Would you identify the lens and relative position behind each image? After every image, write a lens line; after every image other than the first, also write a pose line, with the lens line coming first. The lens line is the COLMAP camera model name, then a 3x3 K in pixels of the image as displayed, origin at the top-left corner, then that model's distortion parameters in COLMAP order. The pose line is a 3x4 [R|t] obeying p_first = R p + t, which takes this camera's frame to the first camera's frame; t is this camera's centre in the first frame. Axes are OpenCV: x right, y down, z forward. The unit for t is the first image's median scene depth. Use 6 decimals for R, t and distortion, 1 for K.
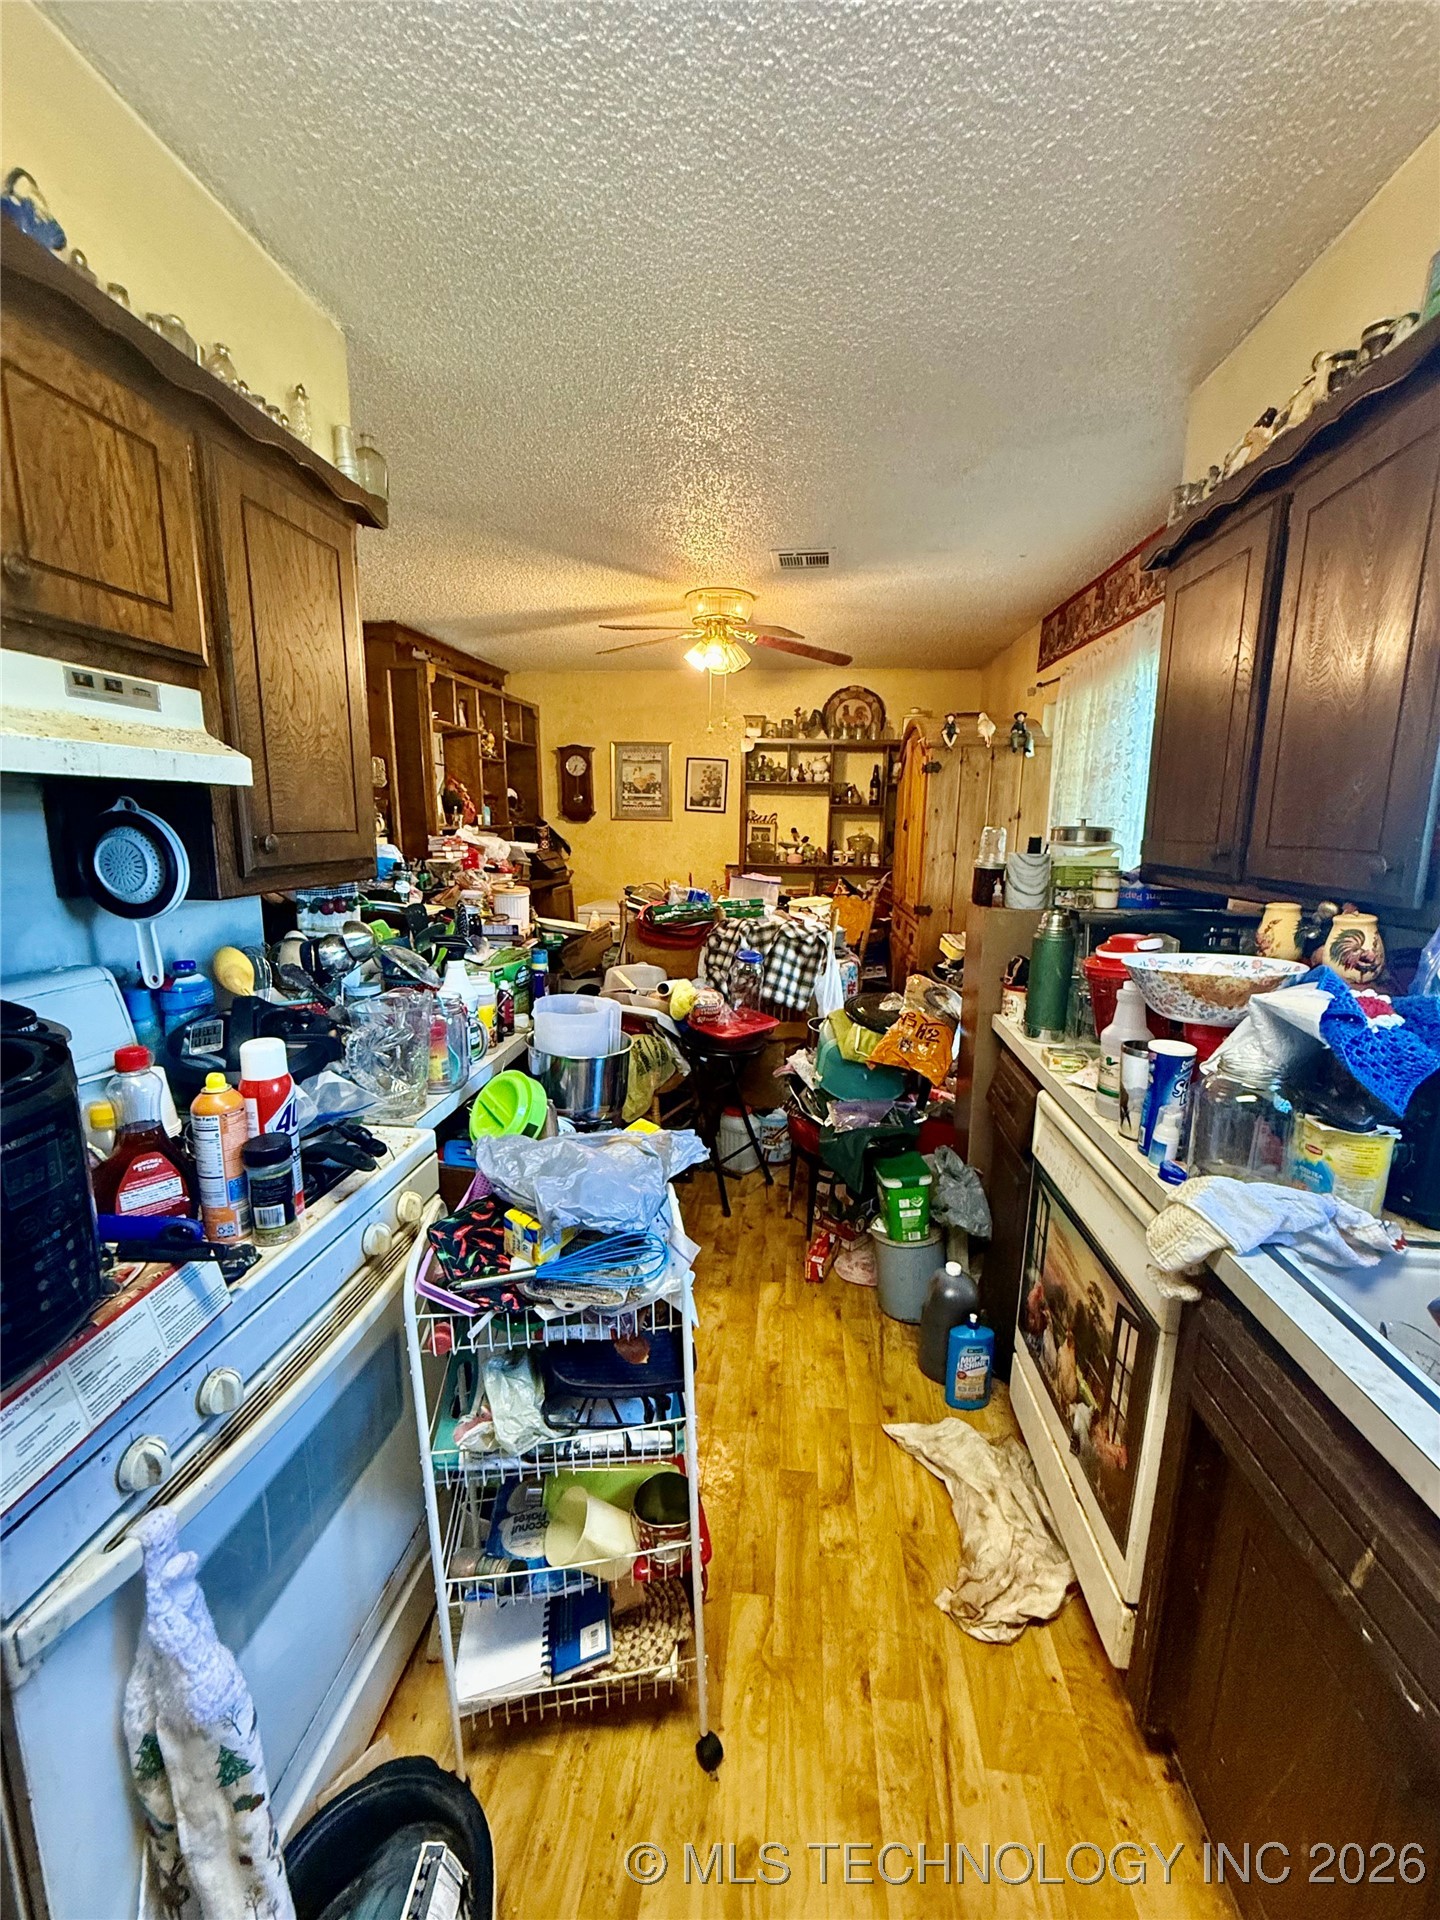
lens RADIAL K [[763.6, 0, 720.7], [0, 763.6, 956.4], [0, 0, 1]] dist [-0.001694, 0.000325]
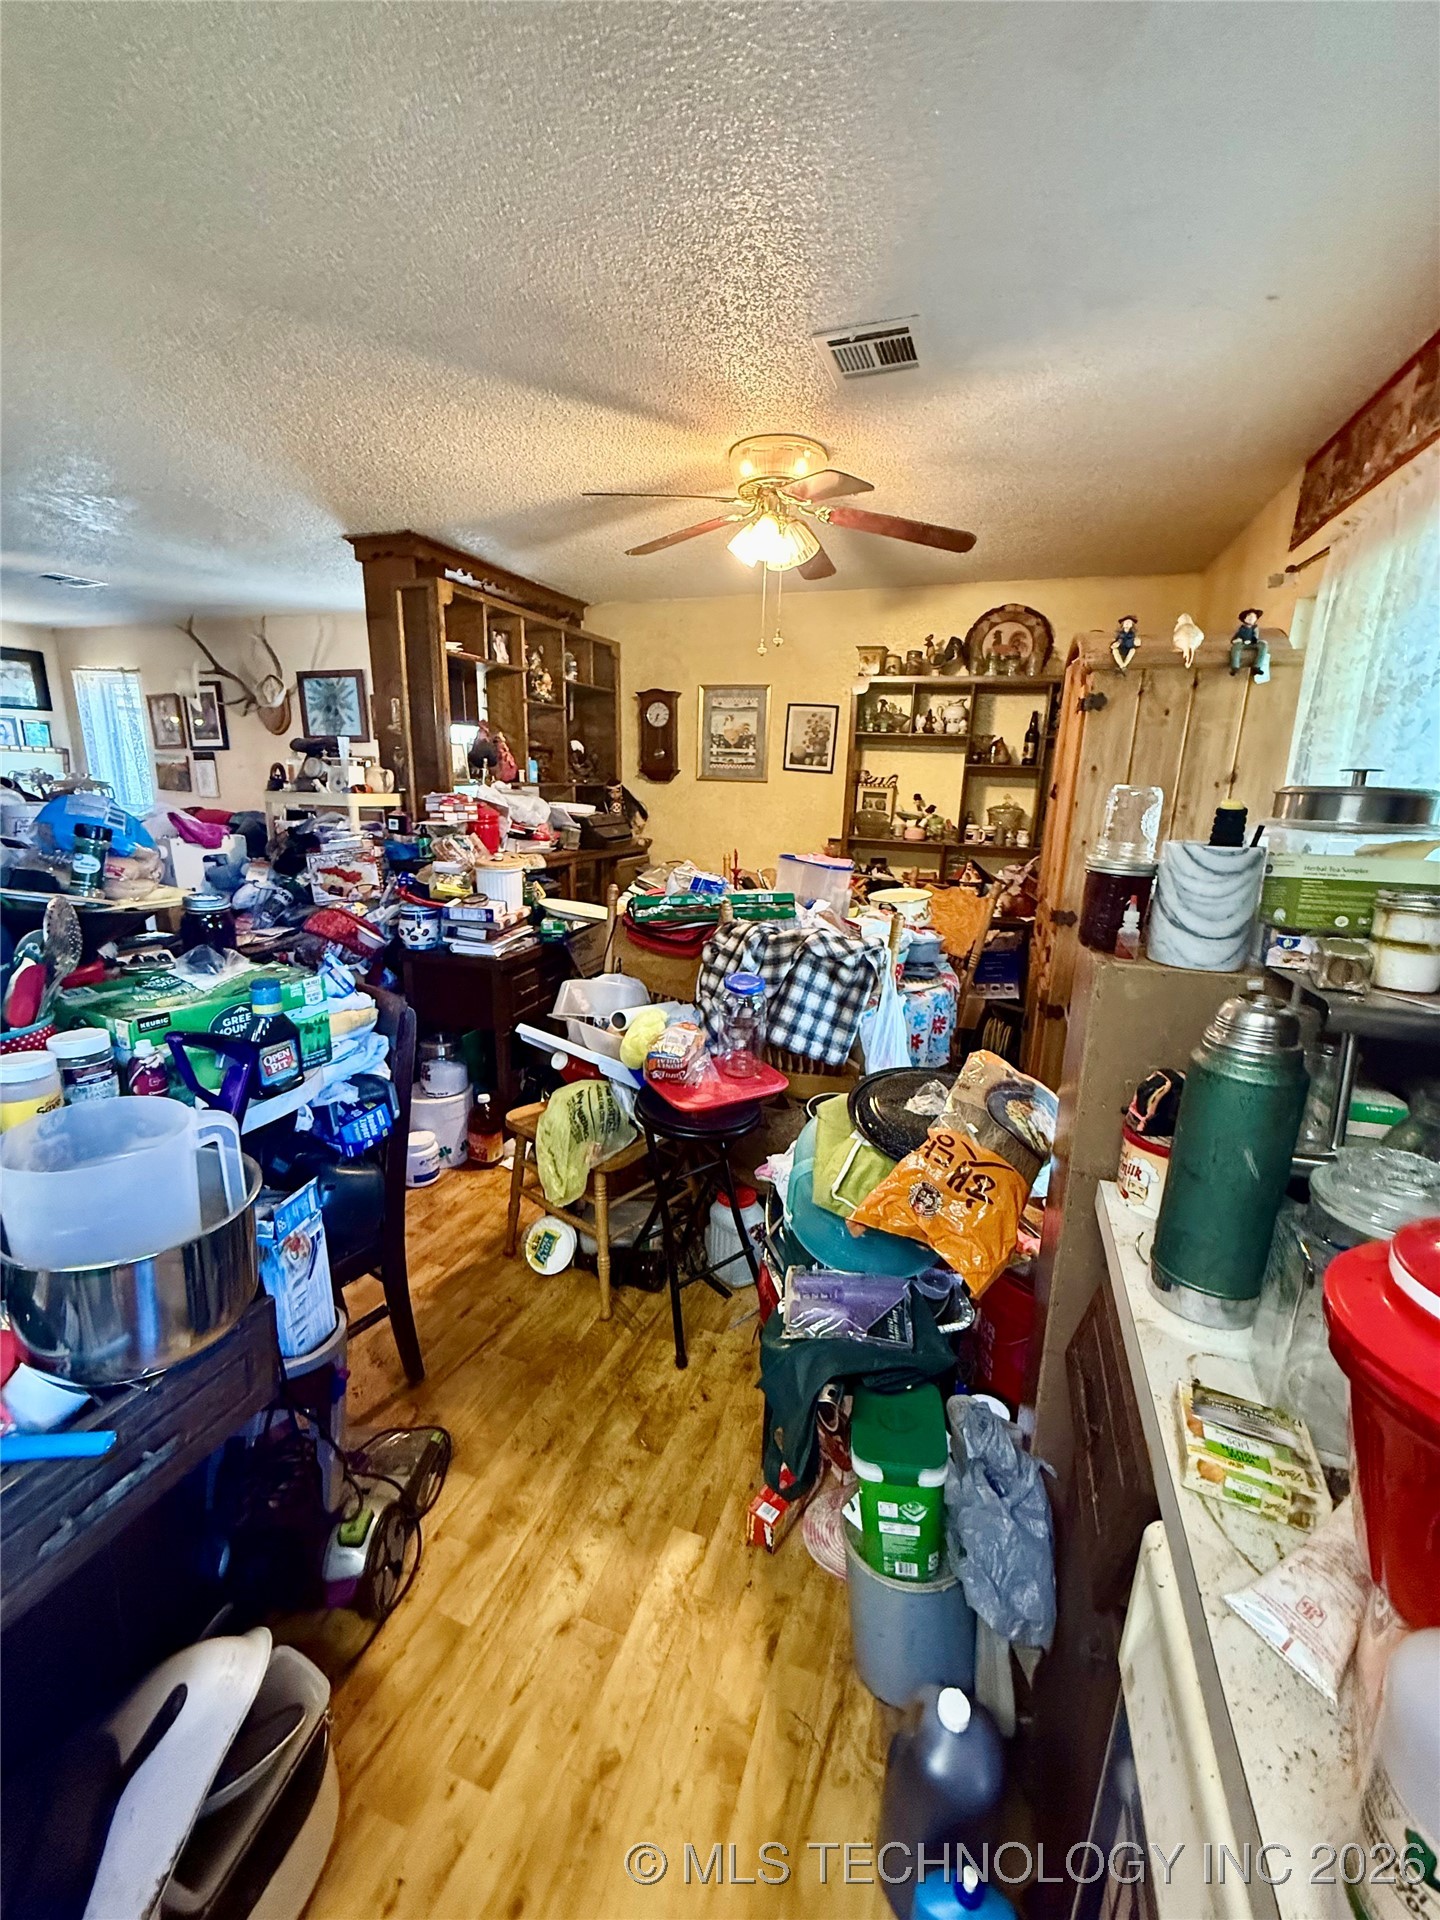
lens RADIAL K [[763.6, 0, 720.7], [0, 763.6, 956.4], [0, 0, 1]] dist [-0.001694, 0.000325]
pose [[0.971762, 0.068337, -0.225852, 0.132961], [-0.058959, 0.997105, 0.048018, -0.042999], [0.228480, -0.033346, 0.972977, 0.287797]]
